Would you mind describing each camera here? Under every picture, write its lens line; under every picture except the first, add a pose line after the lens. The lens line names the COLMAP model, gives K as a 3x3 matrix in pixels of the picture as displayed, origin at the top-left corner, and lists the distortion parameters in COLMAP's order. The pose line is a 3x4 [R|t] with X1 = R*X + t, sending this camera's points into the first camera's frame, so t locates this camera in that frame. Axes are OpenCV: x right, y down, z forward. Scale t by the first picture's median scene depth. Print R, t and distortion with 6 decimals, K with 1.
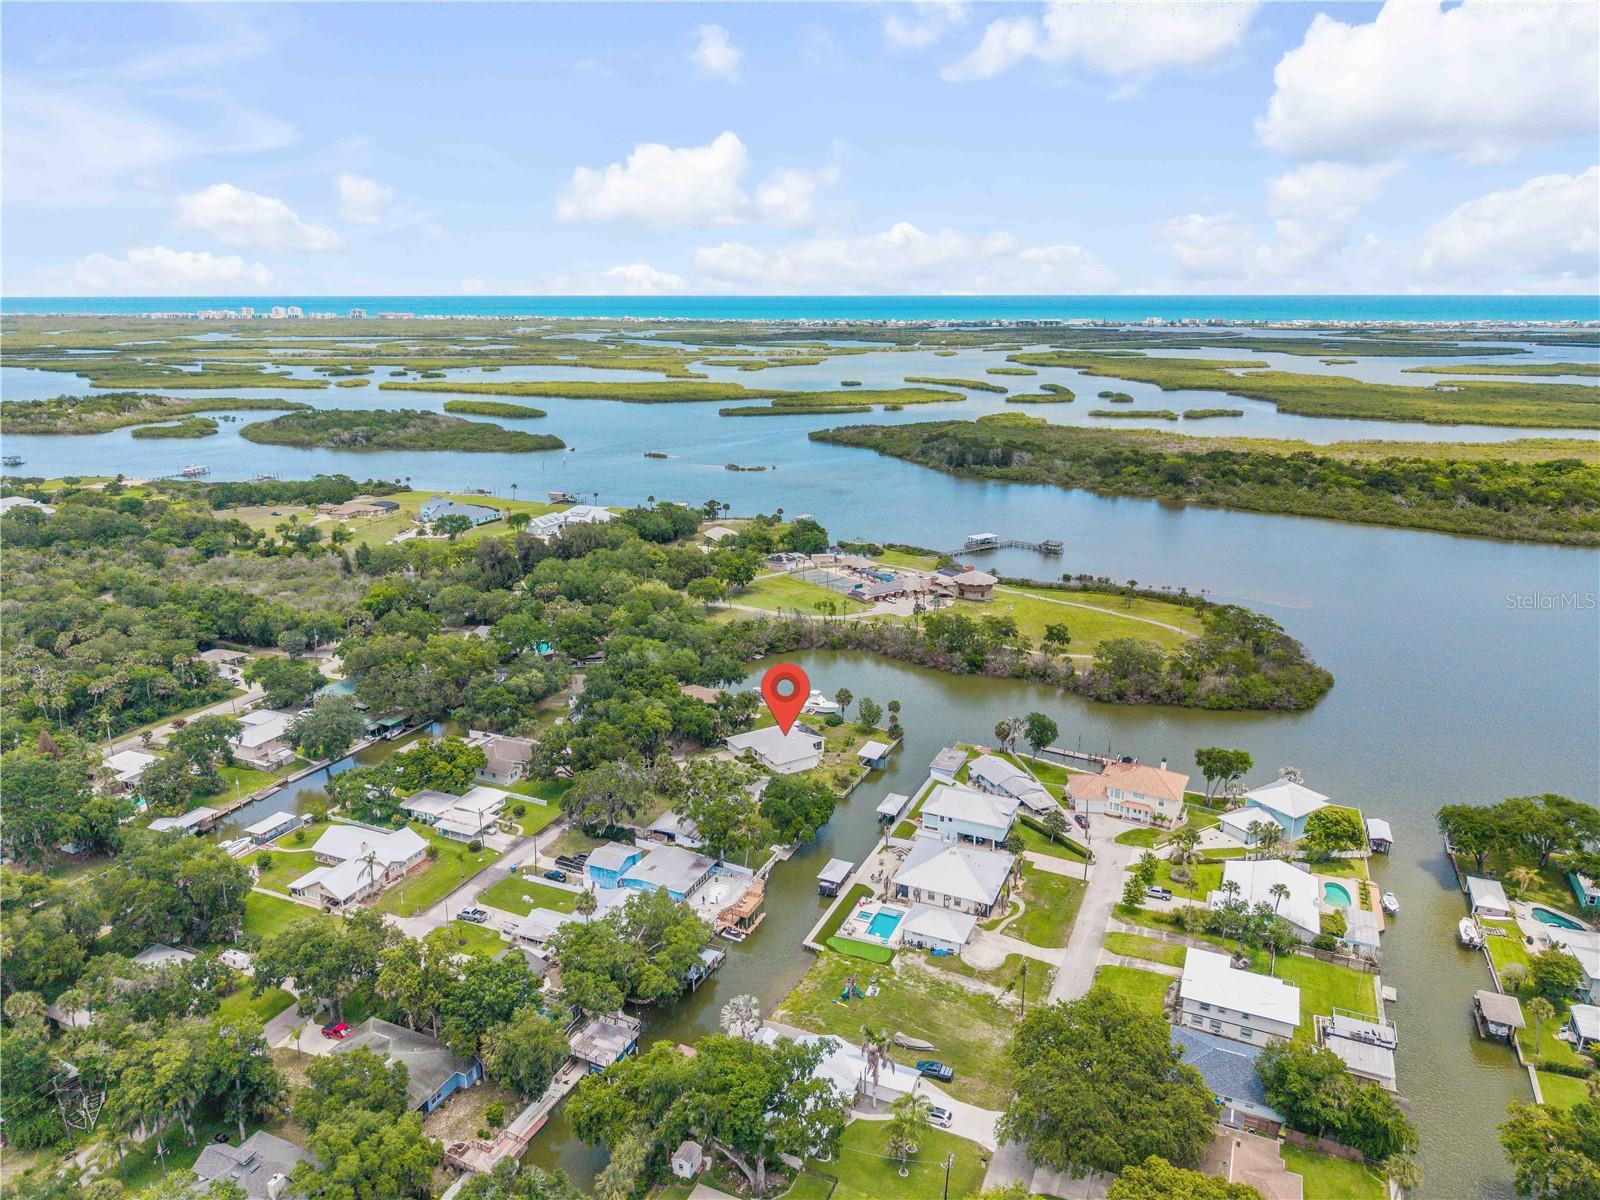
lens RADIAL K [[1058.6, 0, 800.0], [0, 1058.6, 600.0], [0, 0, 1]] dist [0.075920, -0.116579]
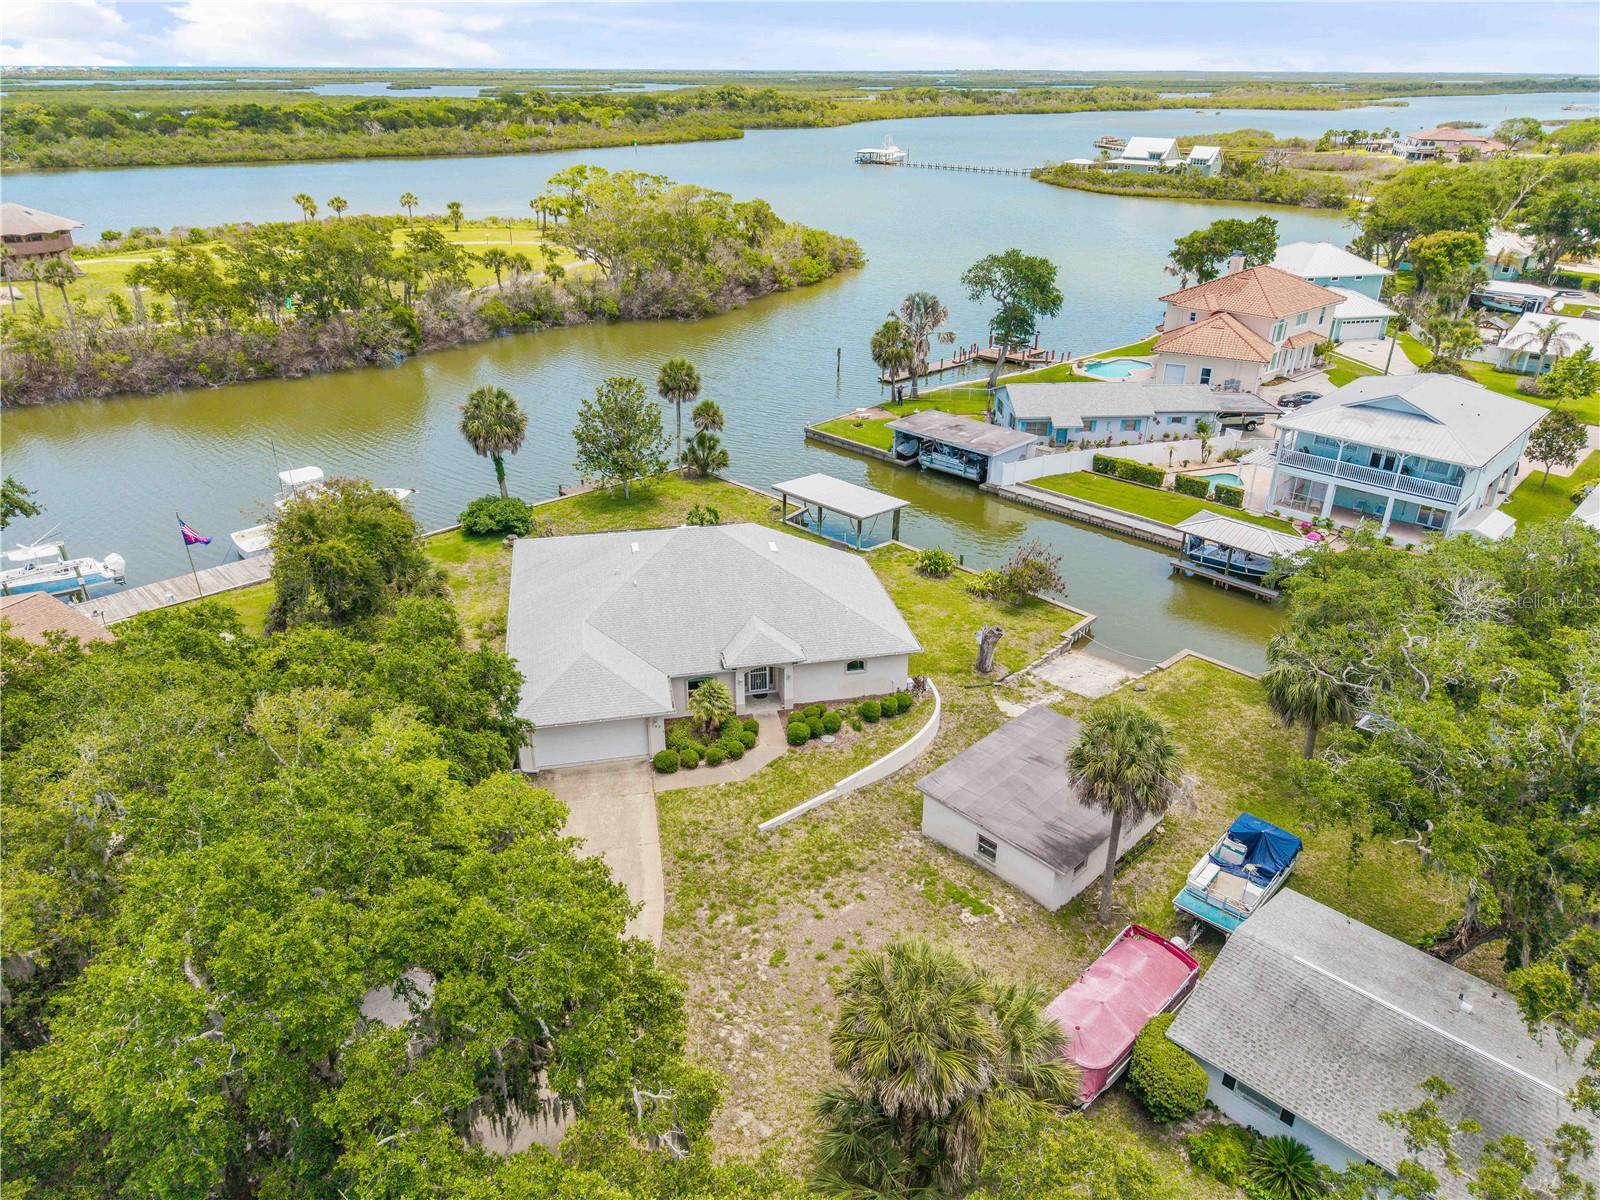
lens RADIAL K [[1070.2, 0, 801.2], [0, 1070.2, 603.6], [0, 0, 1]] dist [0.025316, -0.030747]
pose [[0.337763, -0.419010, 0.842821, -0.147745], [0.256558, 0.902524, 0.345875, 0.048626], [-0.905591, 0.099408, 0.412339, 0.673749]]
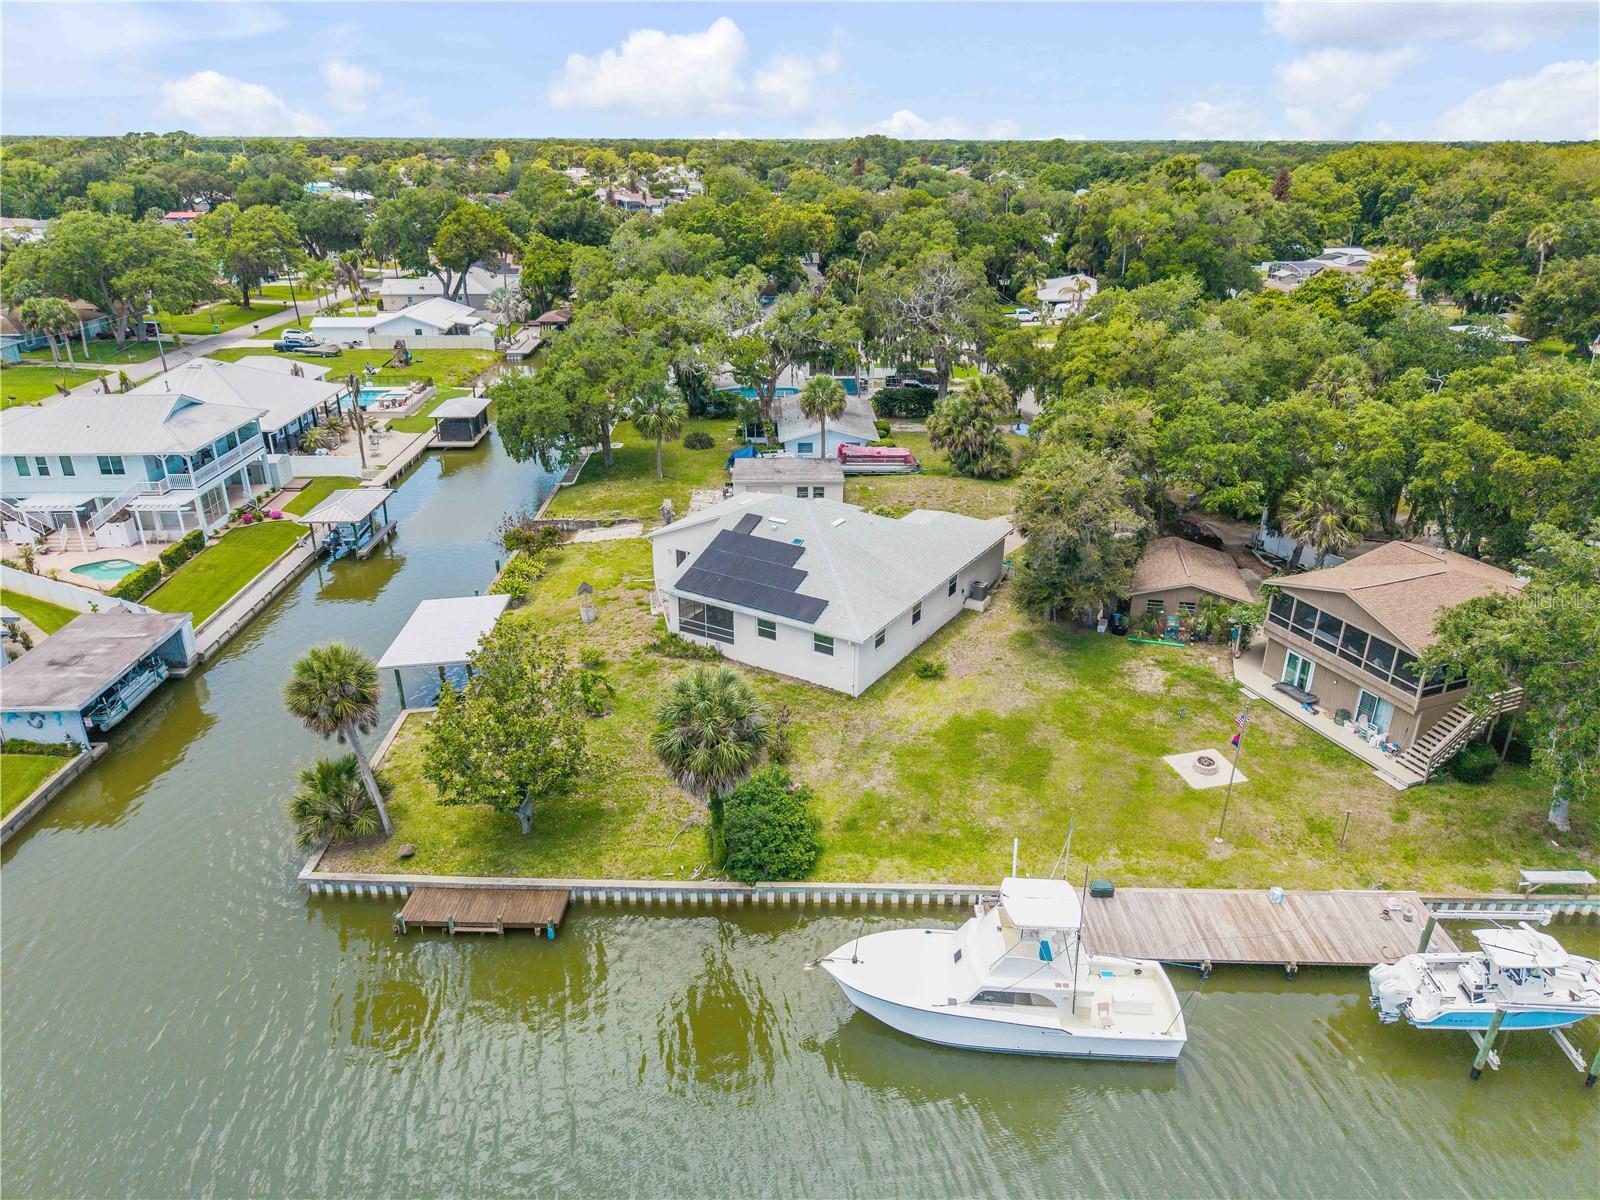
lens RADIAL K [[1073.1, 0, 800.0], [0, 1073.1, 600.0], [0, 0, 1]] dist [0.013735, -0.011668]
pose [[-0.894847, 0.168053, -0.413530, 0.071975], [-0.127493, 0.791606, 0.597583, -0.008230], [0.427779, 0.587467, -0.686941, 0.897258]]
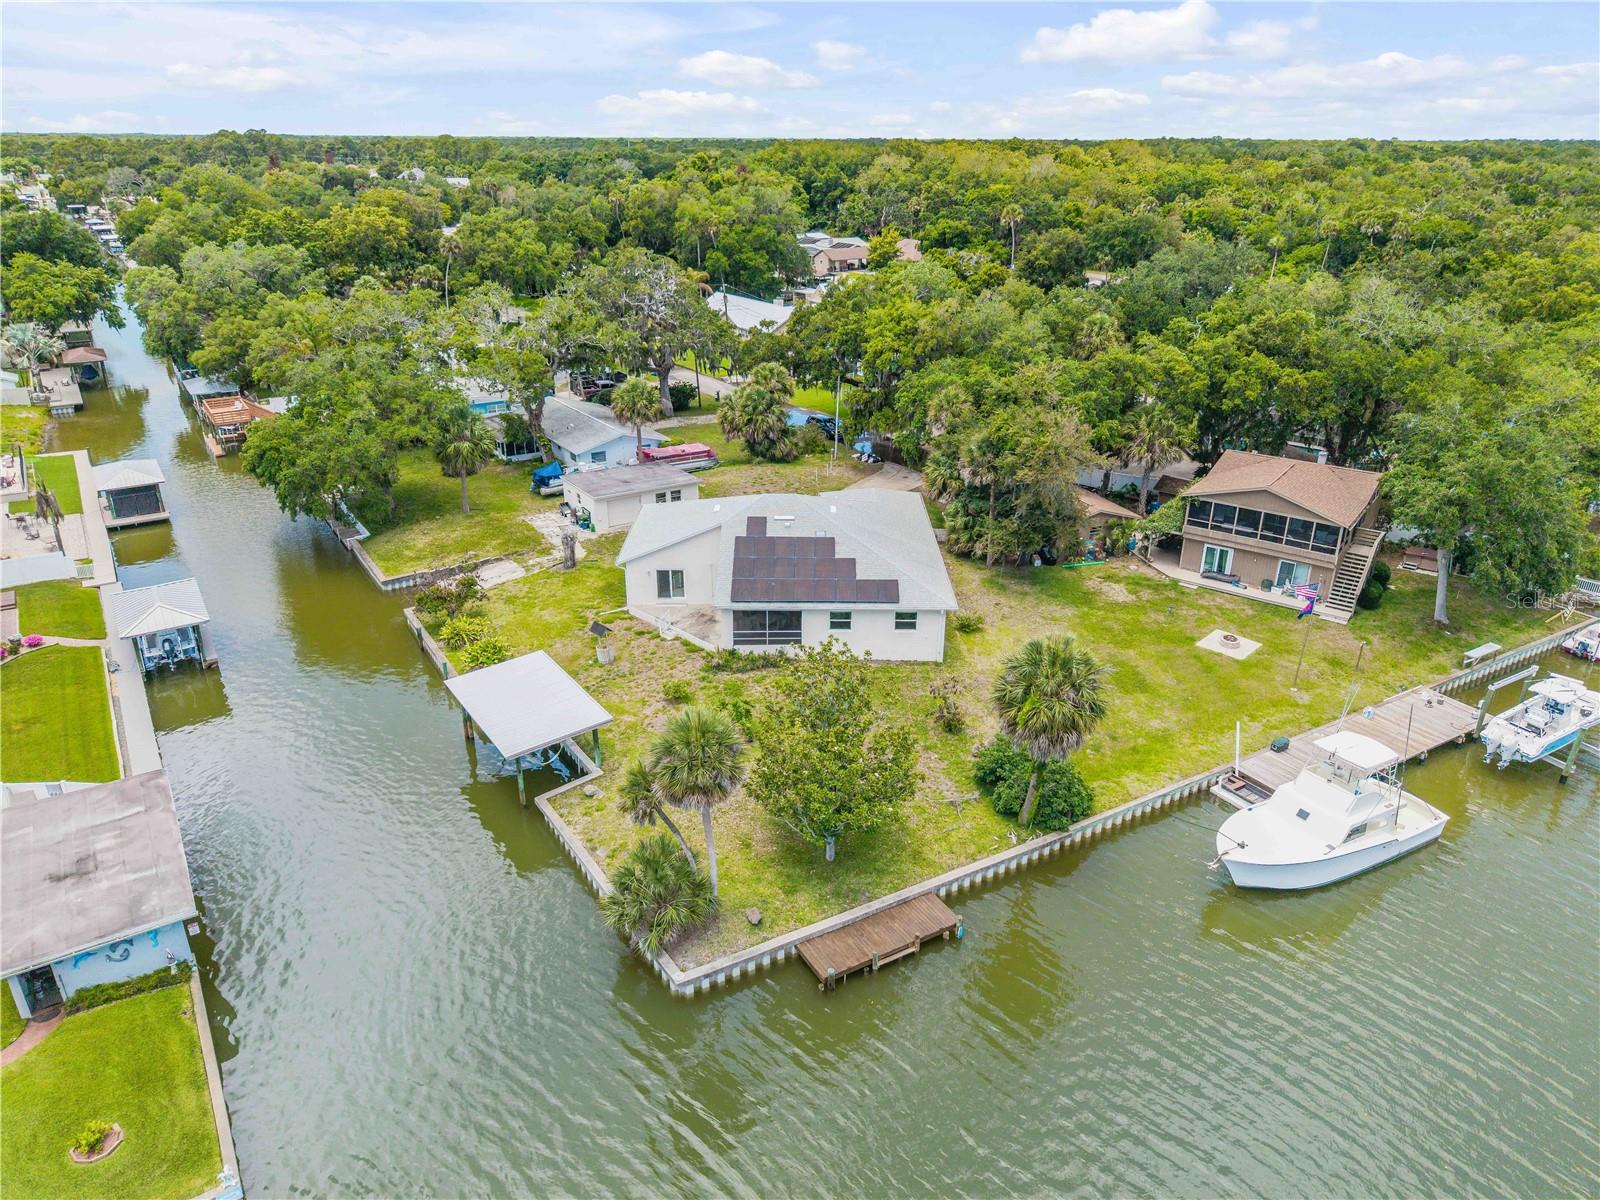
lens RADIAL K [[1070.2, 0, 801.2], [0, 1070.2, 603.6], [0, 0, 1]] dist [0.025316, -0.030747]
pose [[-0.526521, 0.330334, -0.783362, 0.145704], [-0.236049, 0.828395, 0.507979, 0.009259], [0.816735, 0.452373, -0.358192, 0.835996]]
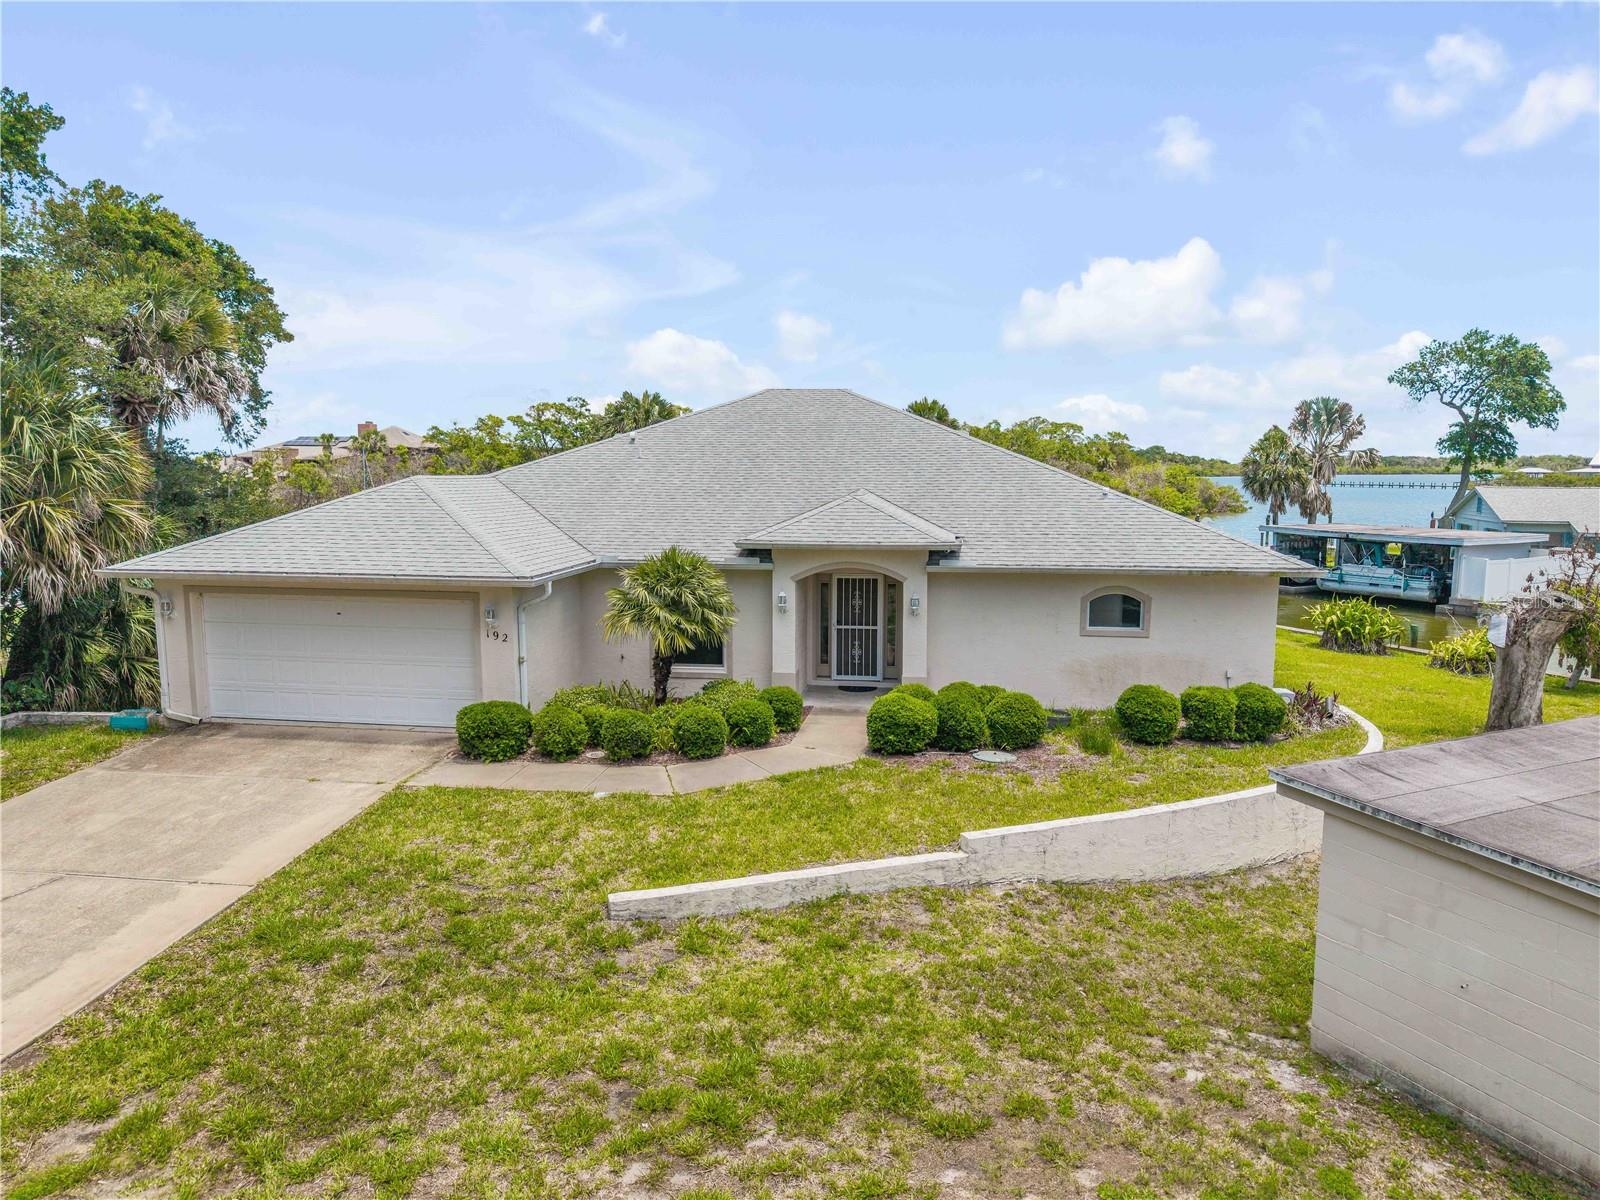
lens RADIAL K [[1073.1, 0, 800.0], [0, 1073.1, 600.0], [0, 0, 1]] dist [0.013735, -0.011668]
pose [[0.639831, -0.095588, 0.762548, -0.071908], [0.209924, 0.976238, -0.053766, 0.110916], [-0.739289, 0.194478, 0.644694, 0.707079]]
